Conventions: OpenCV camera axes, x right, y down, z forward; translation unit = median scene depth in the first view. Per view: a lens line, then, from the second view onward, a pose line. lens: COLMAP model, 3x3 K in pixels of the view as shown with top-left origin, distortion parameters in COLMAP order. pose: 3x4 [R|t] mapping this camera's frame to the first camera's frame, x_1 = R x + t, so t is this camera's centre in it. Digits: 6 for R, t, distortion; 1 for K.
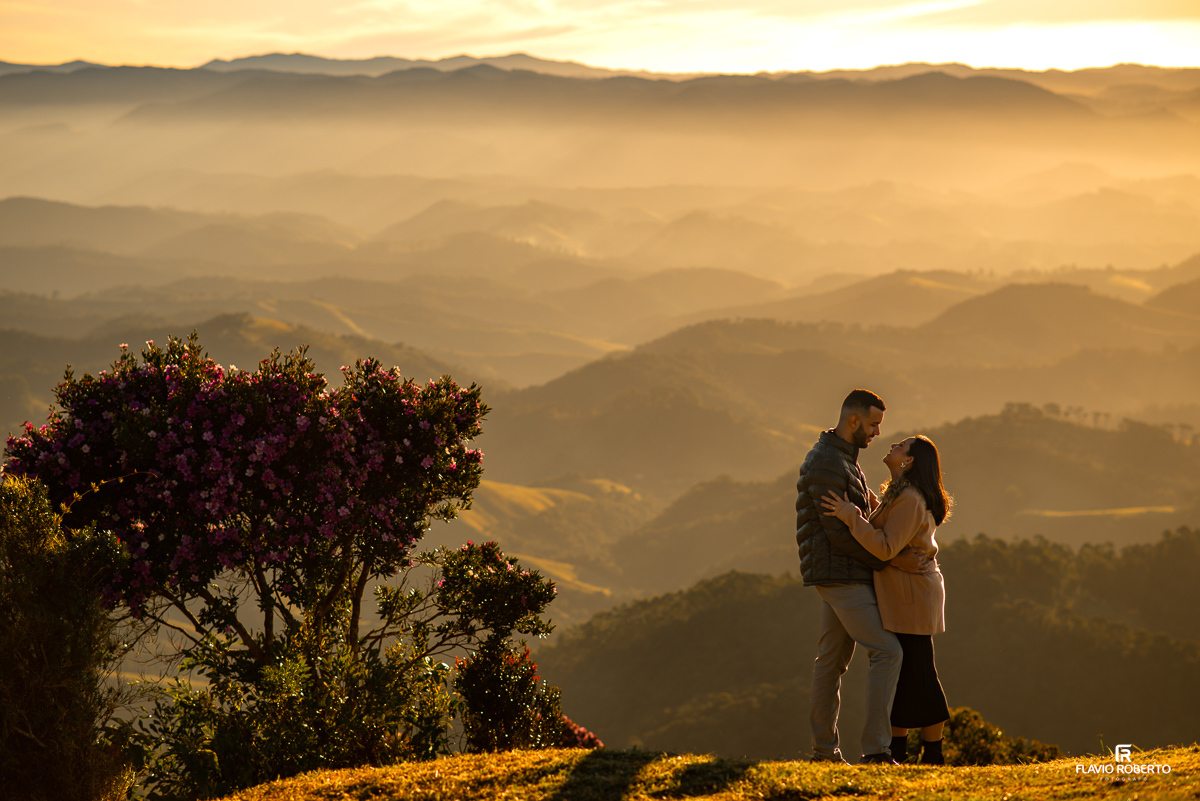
lens RADIAL K [[2849.7, 0, 600.0], [0, 2849.7, 400.5], [0, 0, 1]] dist [0.039683, 0.265169]
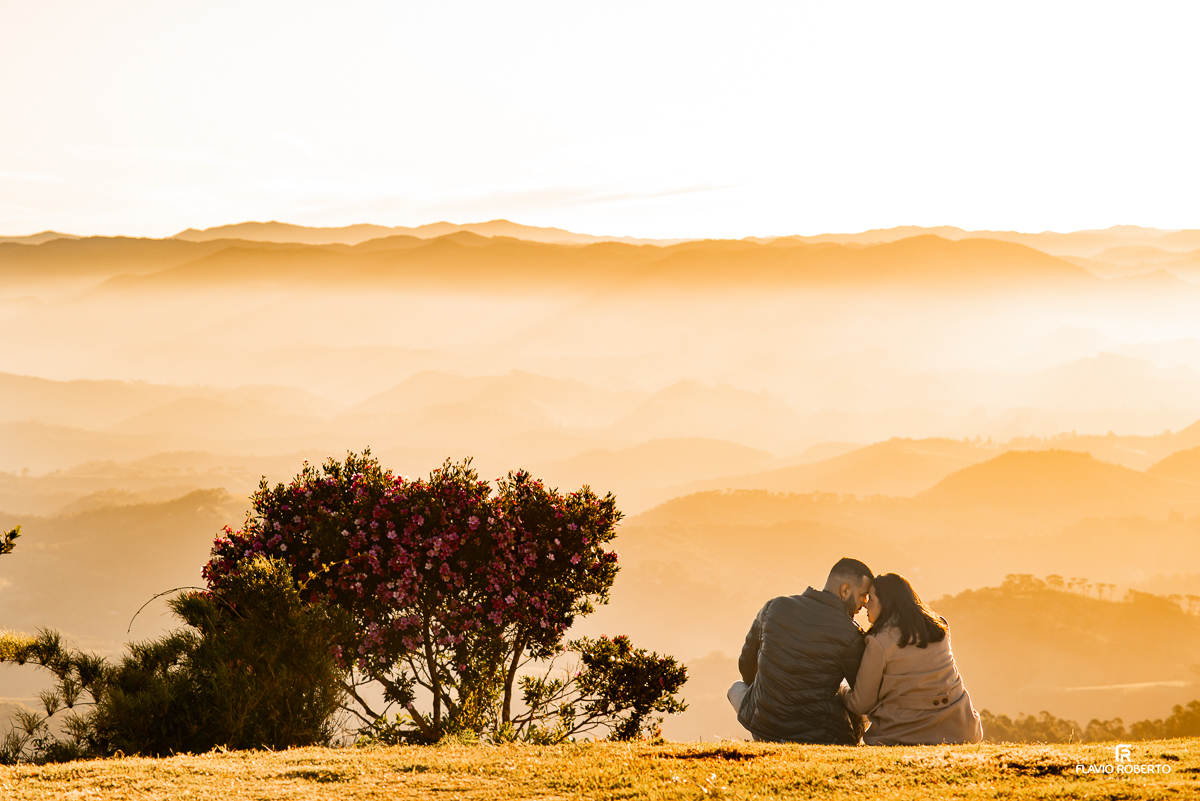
lens RADIAL K [[2963.9, 0, 600.0], [0, 2963.9, 400.5], [0, 0, 1]] dist [0.139559, -0.286961]
pose [[0.999924, -0.009578, 0.007752, -0.056740], [0.010028, 0.998125, -0.060389, 0.028514], [-0.007159, 0.060462, 0.998145, -0.175096]]
